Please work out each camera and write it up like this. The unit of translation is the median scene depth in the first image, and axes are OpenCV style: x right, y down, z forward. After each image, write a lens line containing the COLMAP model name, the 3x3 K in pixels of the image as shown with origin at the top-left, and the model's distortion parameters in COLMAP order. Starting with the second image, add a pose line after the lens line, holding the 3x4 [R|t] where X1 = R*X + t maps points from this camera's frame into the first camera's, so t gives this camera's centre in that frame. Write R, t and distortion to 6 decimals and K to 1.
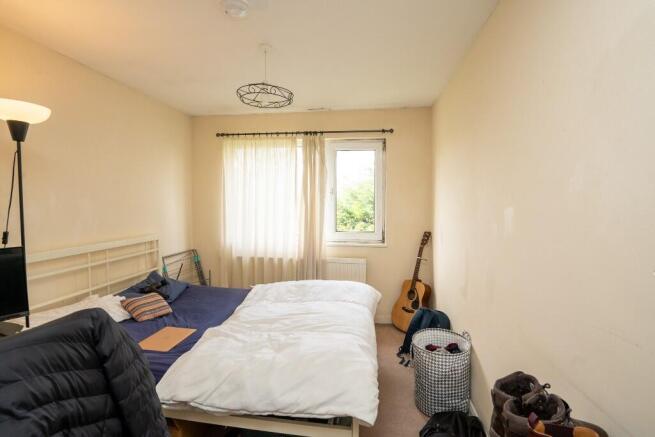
lens RADIAL K [[320.0, 0, 328.3], [0, 320.0, 221.9], [0, 0, 1]] dist [-0.047114, 0.018439]
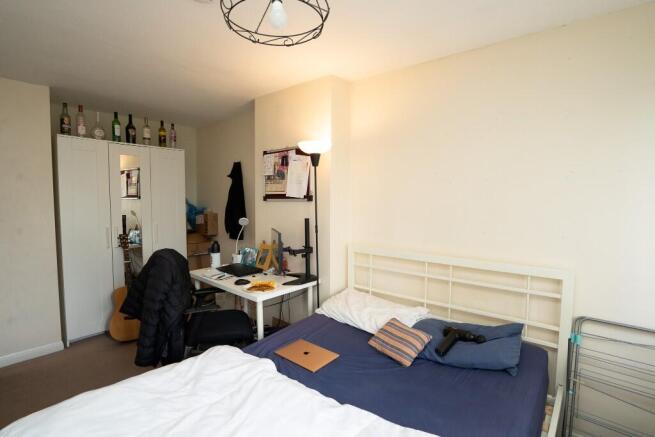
lens RADIAL K [[301.3, 0, 327.5], [0, 301.3, 218.5], [0, 0, 1]] dist [-0.032810, 0.000606]
pose [[-0.542848, 0.038002, -0.838971, 0.097492], [-0.064211, 0.994173, 0.086580, -0.060325], [0.837373, 0.100871, -0.537245, 0.816779]]
